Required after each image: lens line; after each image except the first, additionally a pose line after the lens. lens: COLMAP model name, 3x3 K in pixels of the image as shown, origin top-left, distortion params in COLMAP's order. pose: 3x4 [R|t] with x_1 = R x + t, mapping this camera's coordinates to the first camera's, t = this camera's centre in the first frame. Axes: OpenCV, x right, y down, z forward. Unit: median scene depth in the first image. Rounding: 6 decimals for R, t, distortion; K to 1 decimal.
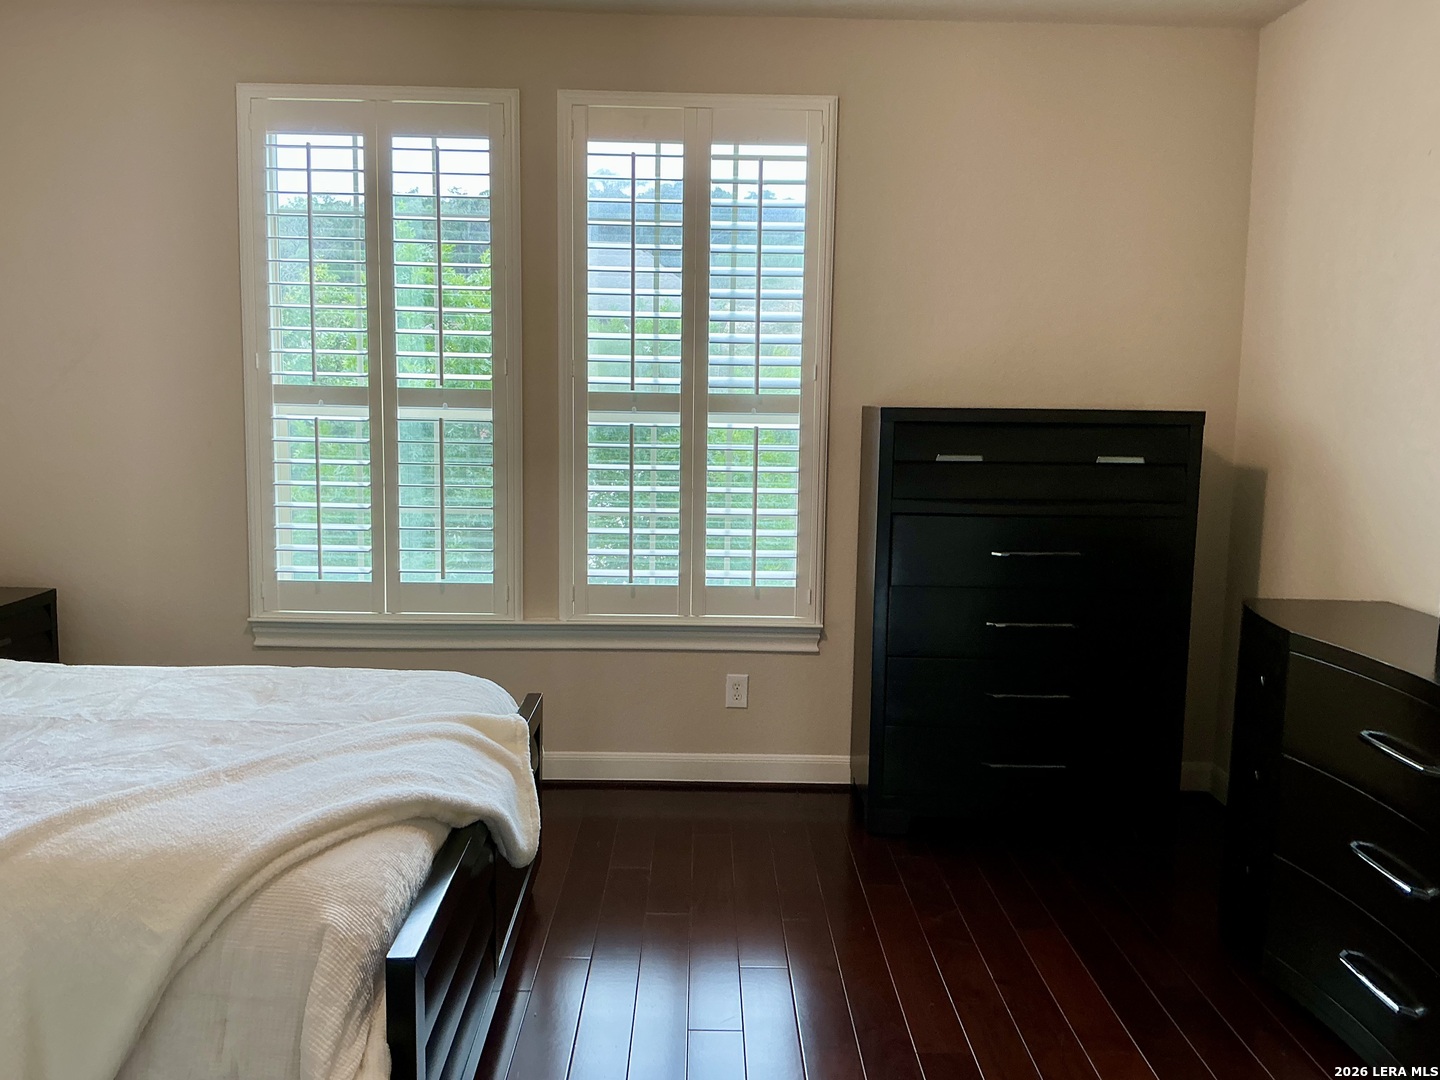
lens RADIAL K [[1204.1, 0, 721.2], [0, 1204.1, 546.3], [0, 0, 1]] dist [0.103671, -0.231618]
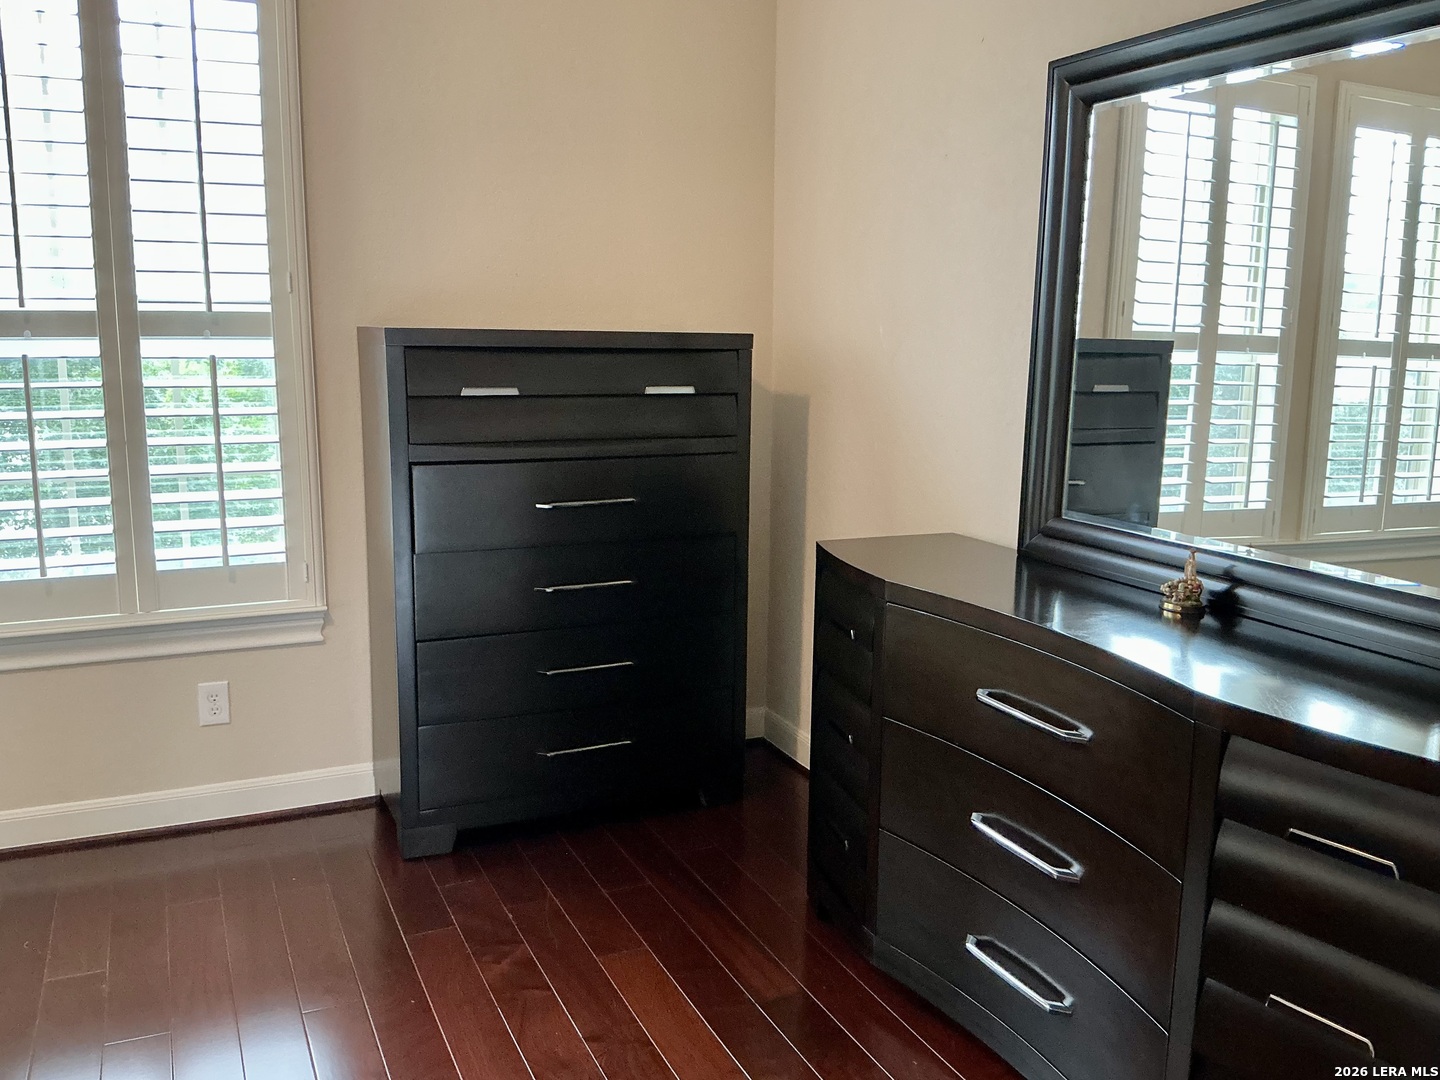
lens RADIAL K [[1204.1, 0, 735.0], [0, 1204.1, 538.4], [0, 0, 1]] dist [0.103671, -0.231618]
pose [[0.911413, -0.076139, 0.404387, 0.011432], [0.054822, 0.996439, 0.064055, -0.018157], [-0.407824, -0.036211, 0.912342, 0.192203]]
